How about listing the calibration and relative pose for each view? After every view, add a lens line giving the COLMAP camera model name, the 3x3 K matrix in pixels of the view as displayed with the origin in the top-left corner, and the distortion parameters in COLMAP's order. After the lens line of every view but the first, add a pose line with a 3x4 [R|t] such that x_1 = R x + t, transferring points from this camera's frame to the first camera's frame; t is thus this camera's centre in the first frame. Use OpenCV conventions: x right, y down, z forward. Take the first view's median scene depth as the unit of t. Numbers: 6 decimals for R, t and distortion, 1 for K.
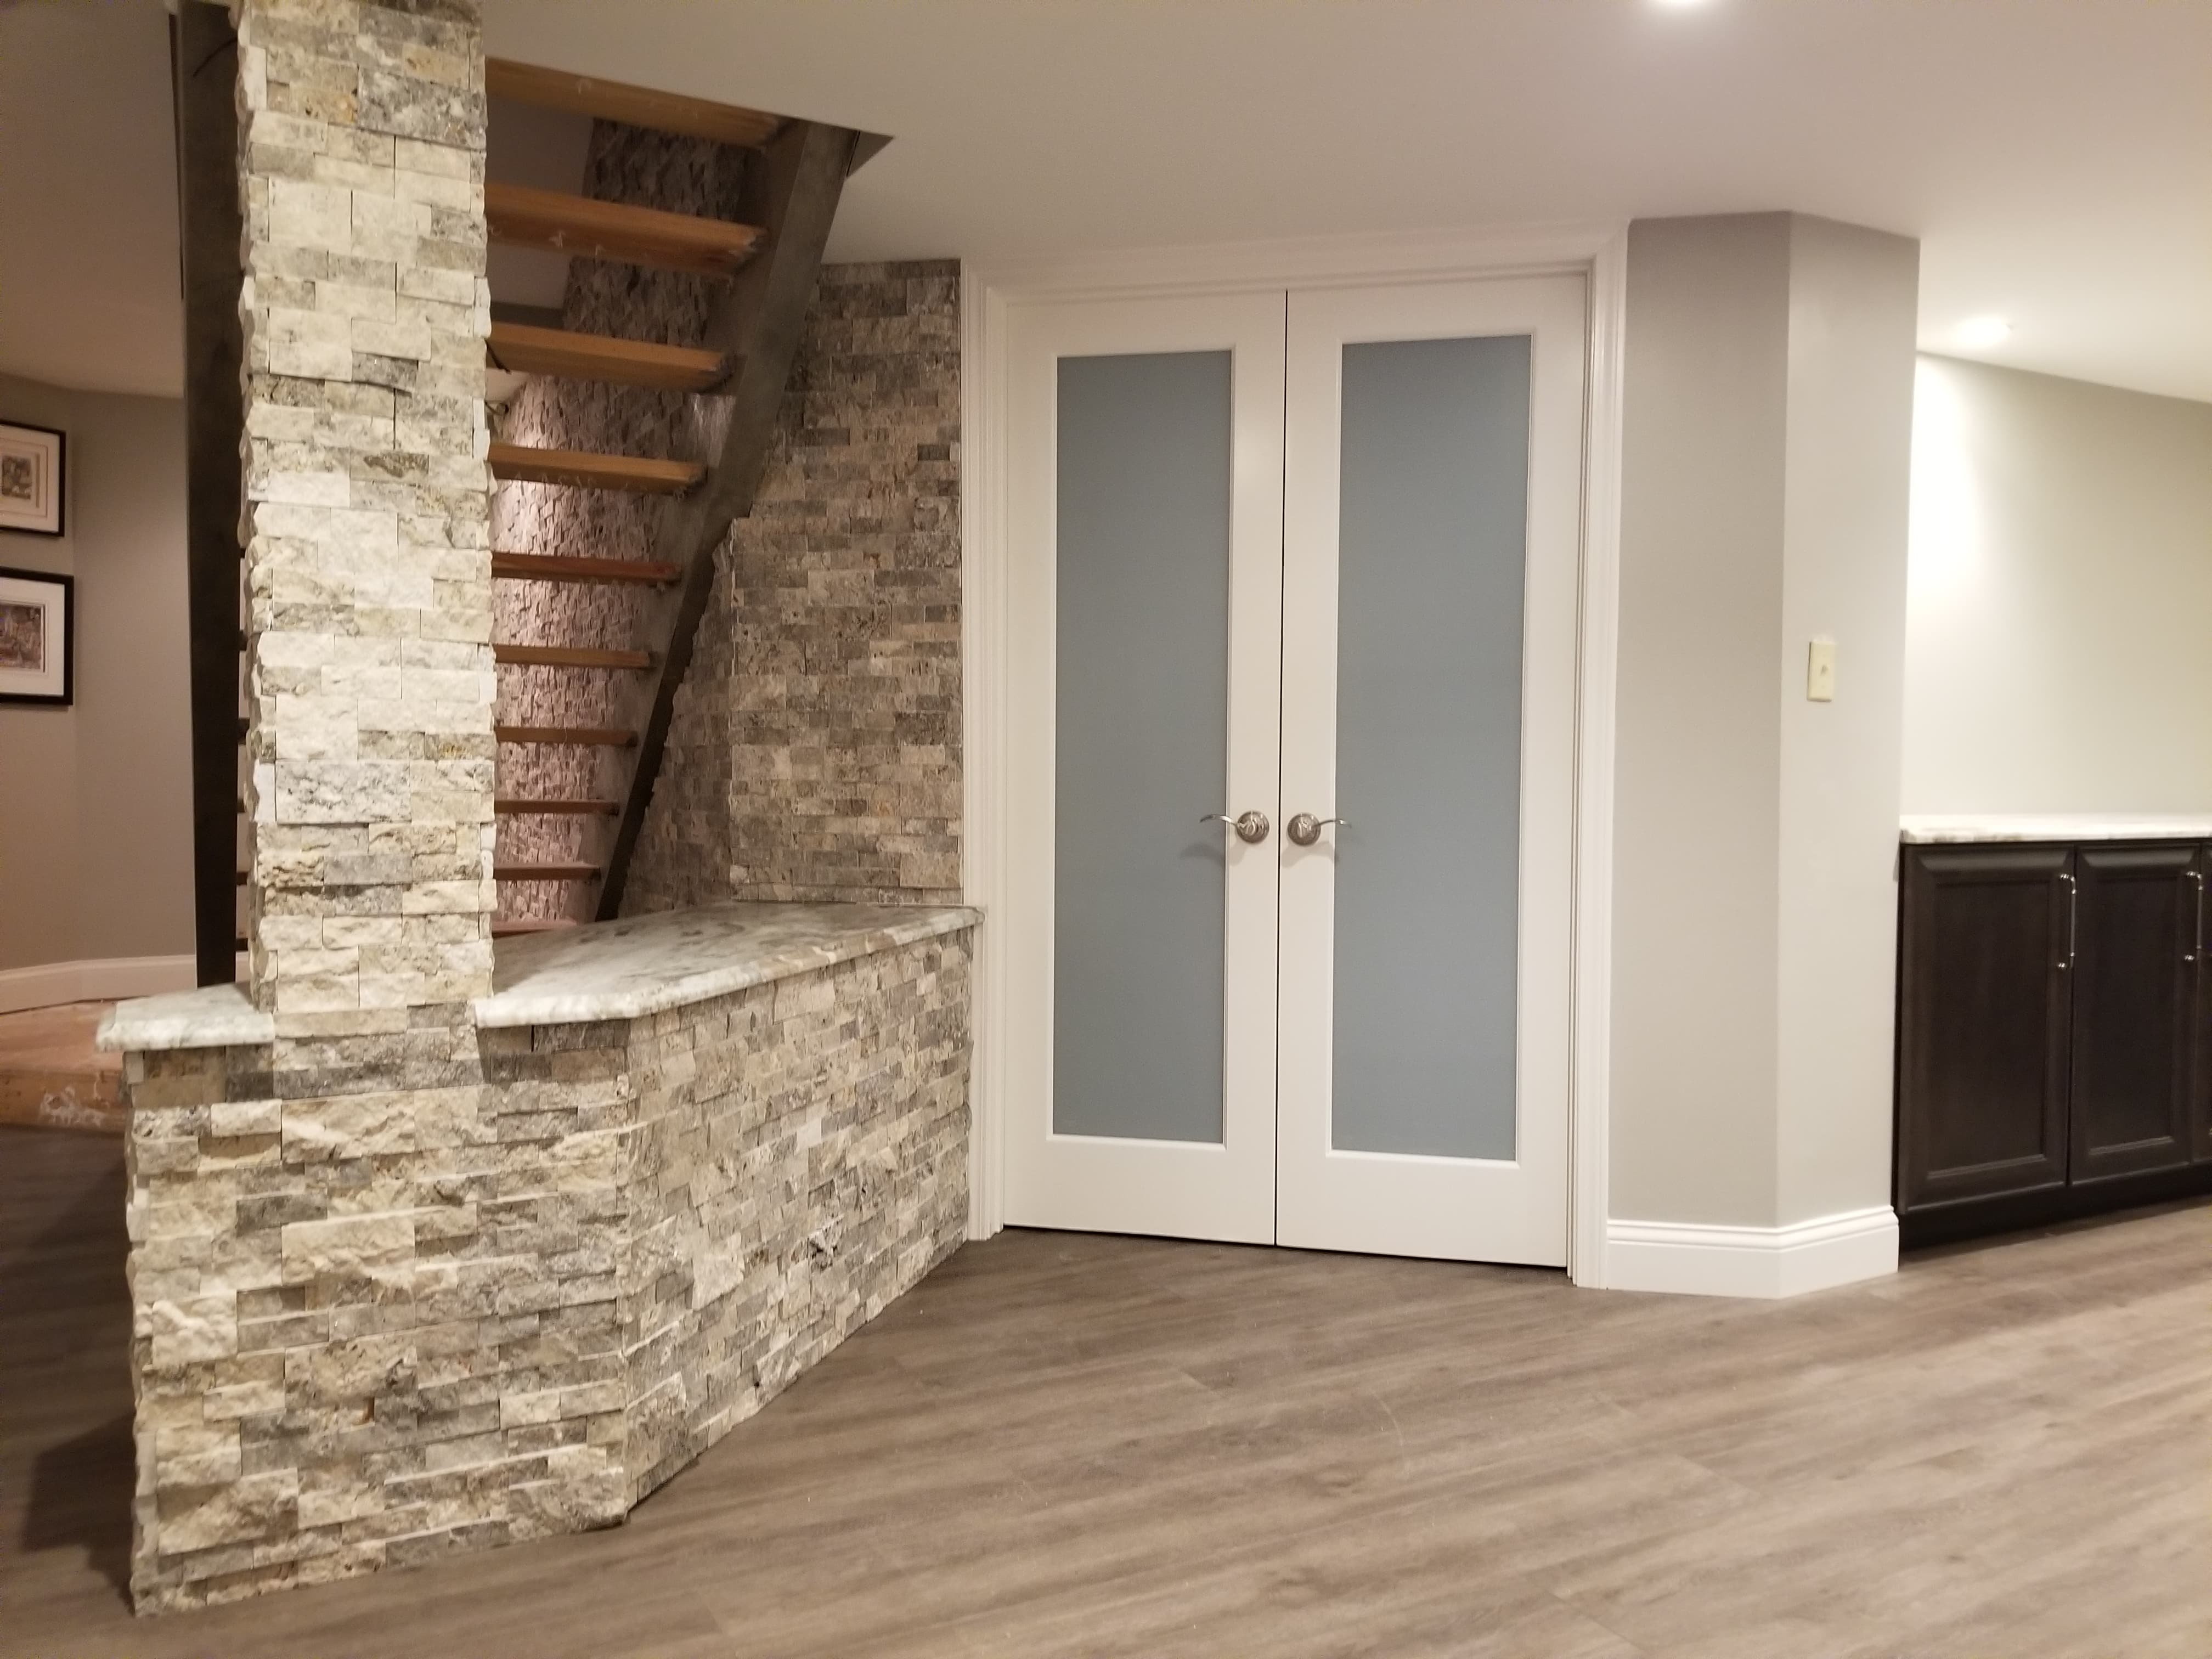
lens RADIAL K [[1727.0, 0, 1101.4], [0, 1727.0, 822.2], [0, 0, 1]] dist [0.081779, -0.141297]
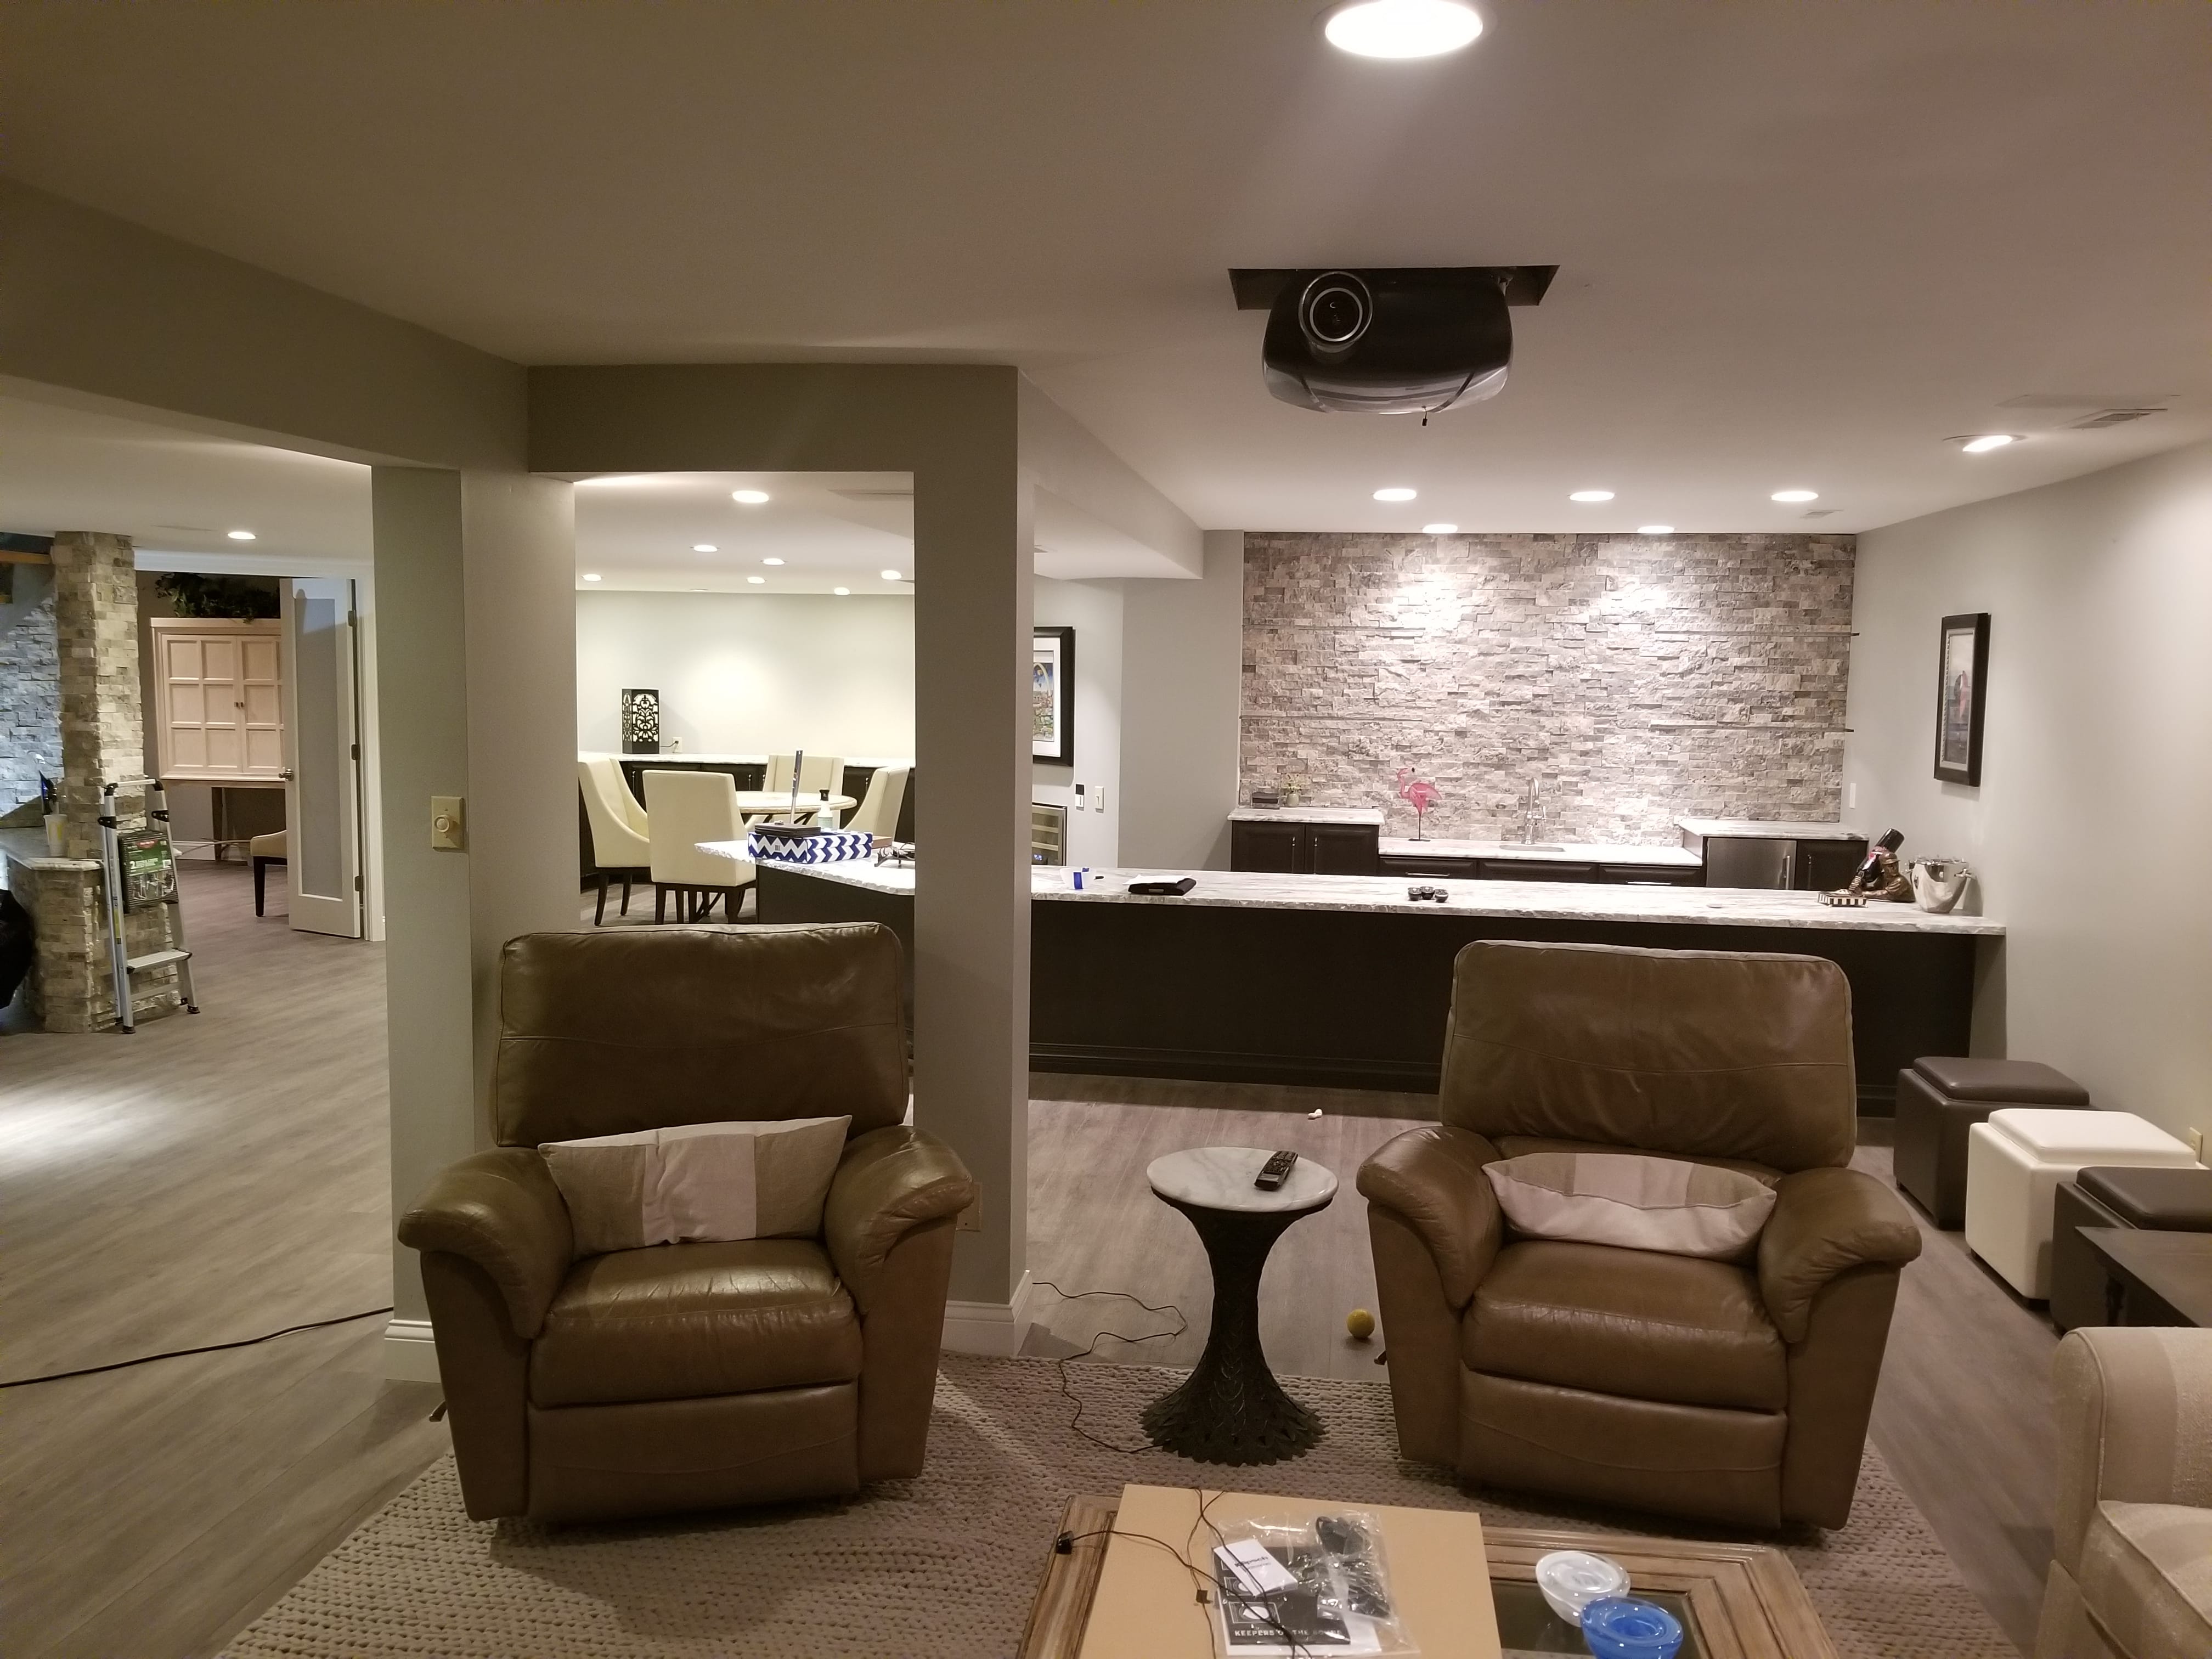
lens RADIAL K [[1727.0, 0, 1120.4], [0, 1727.0, 844.6], [0, 0, 1]] dist [0.081779, -0.141297]
pose [[0.594899, -0.085898, 0.799197, -1.917729], [0.030806, 0.995980, 0.084117, -0.140108], [-0.803210, -0.025421, 0.595154, -2.507497]]
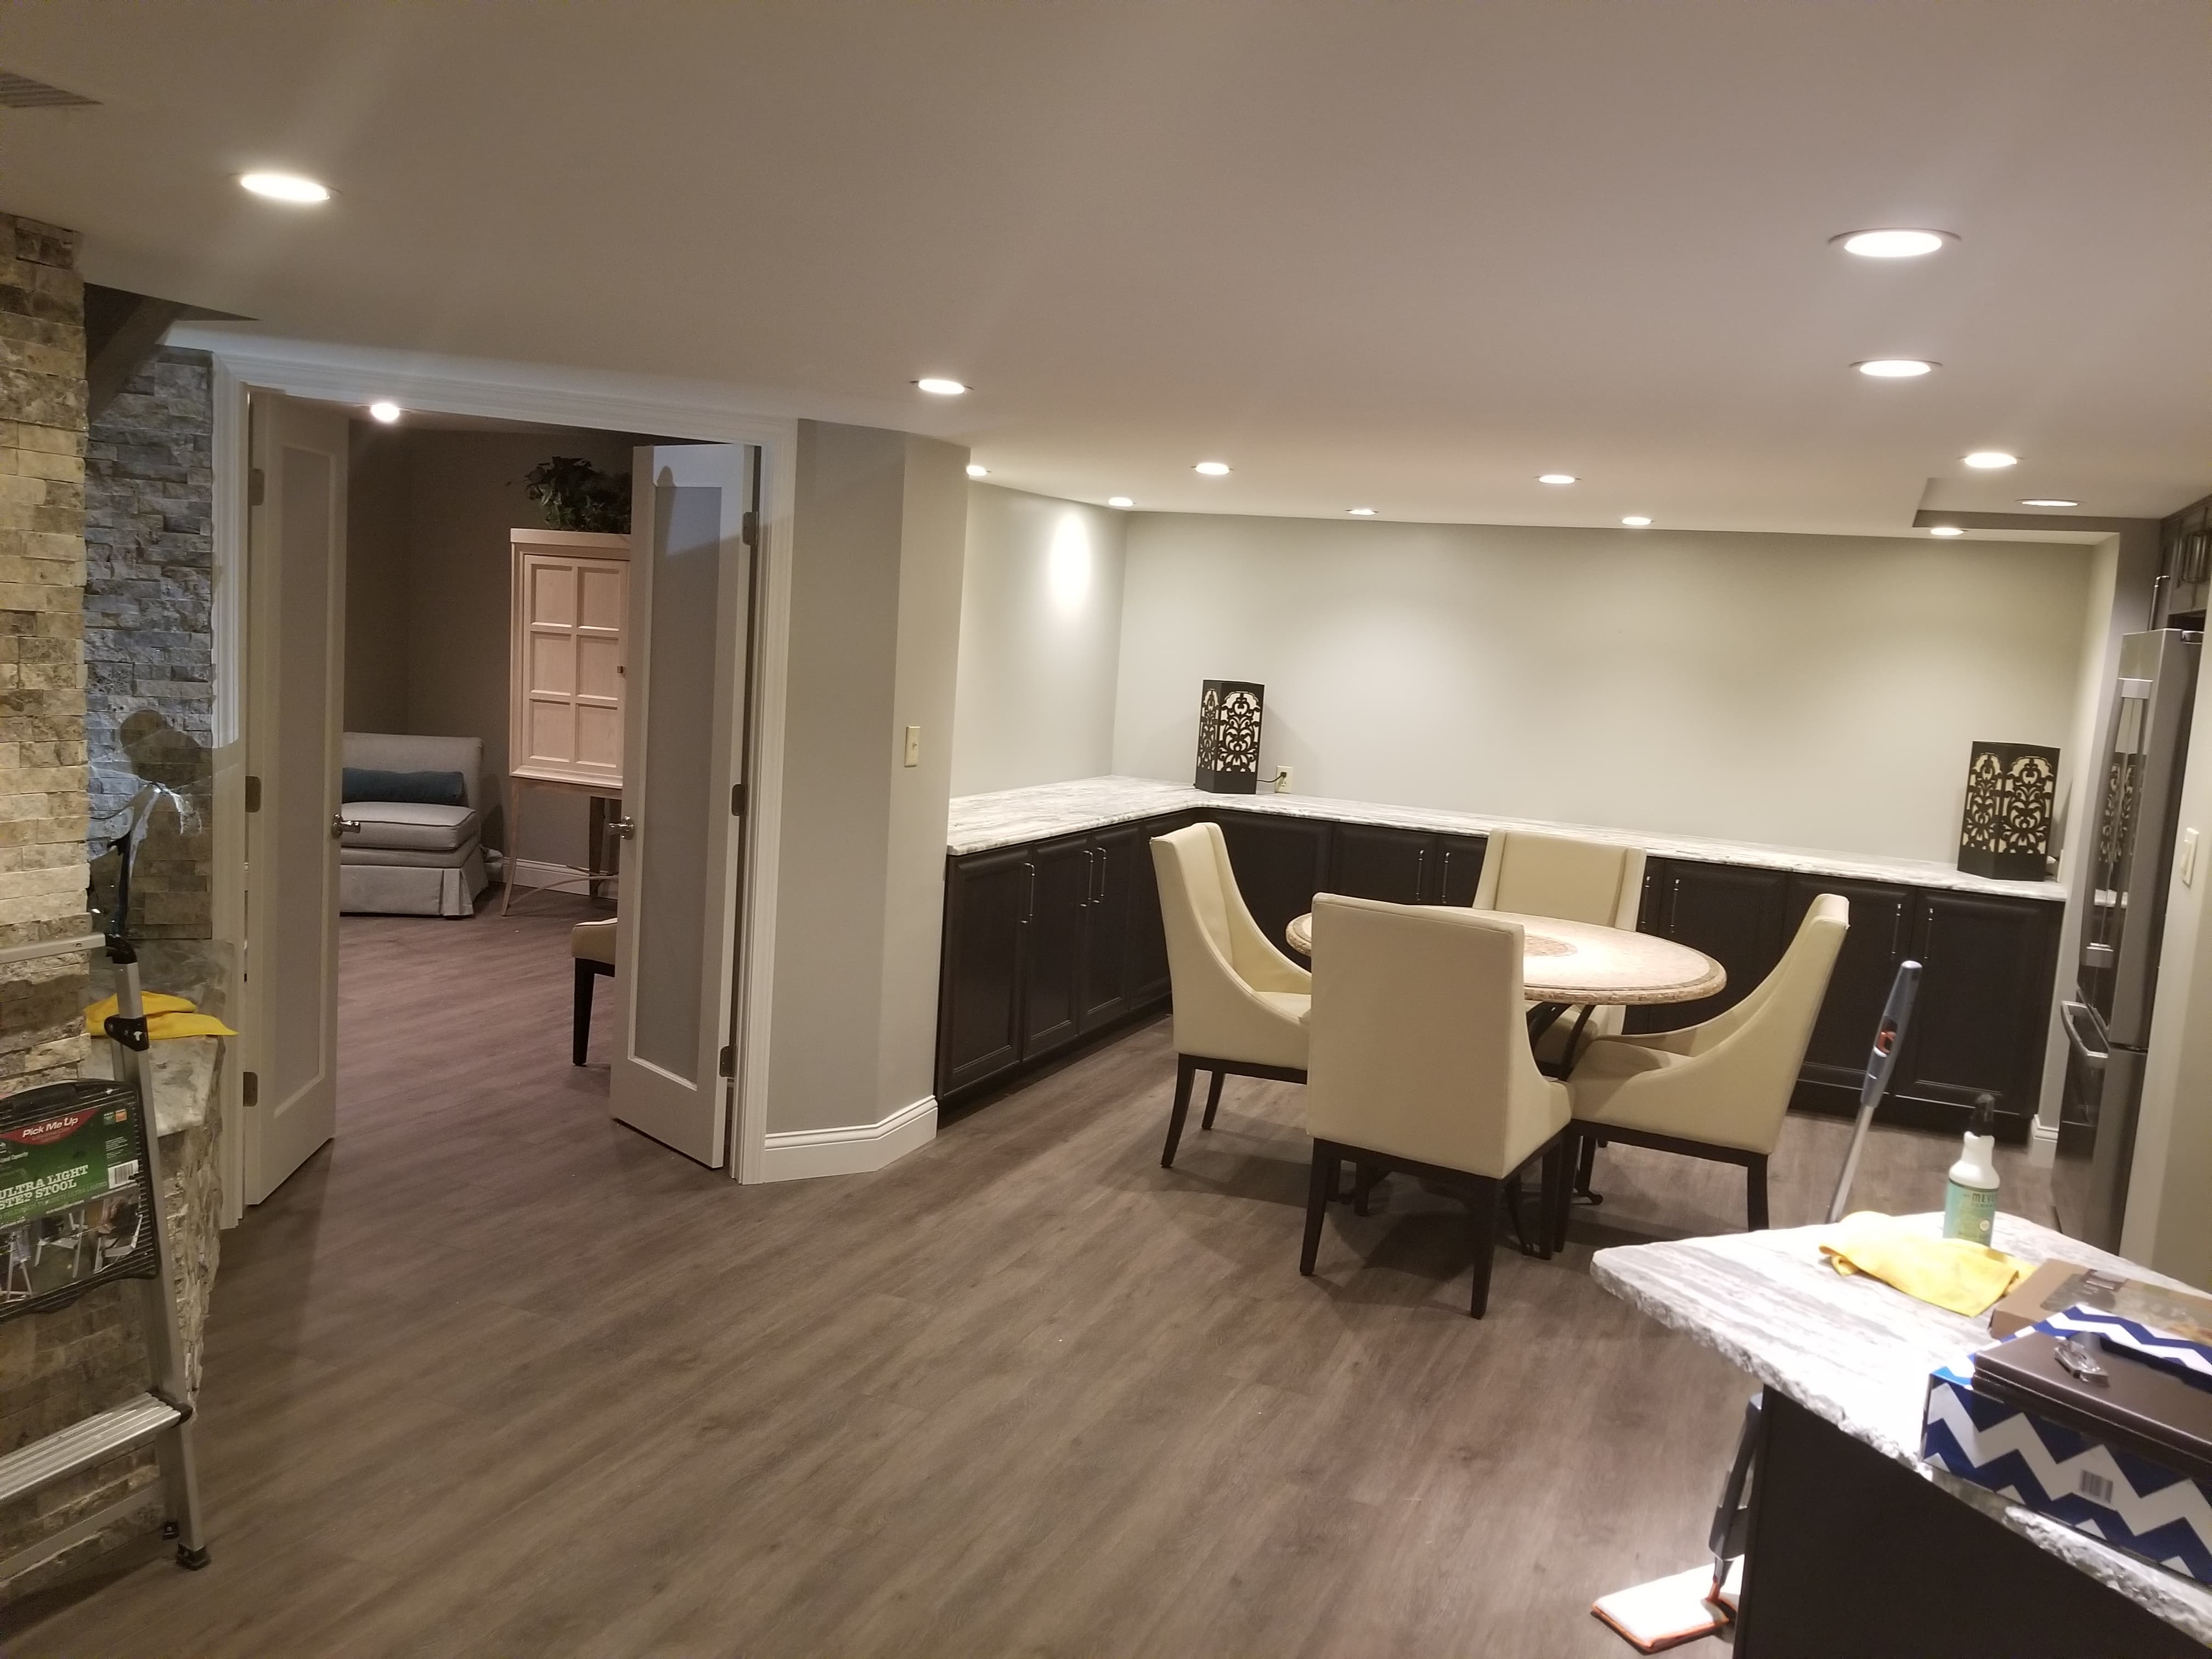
lens RADIAL K [[1727.0, 0, 1115.1], [0, 1727.0, 835.3], [0, 0, 1]] dist [0.081779, -0.141297]
pose [[0.786861, -0.037796, 0.615972, -0.525649], [-0.028113, 0.994891, 0.096960, -0.238333], [-0.616490, -0.093611, 0.781778, -0.366062]]
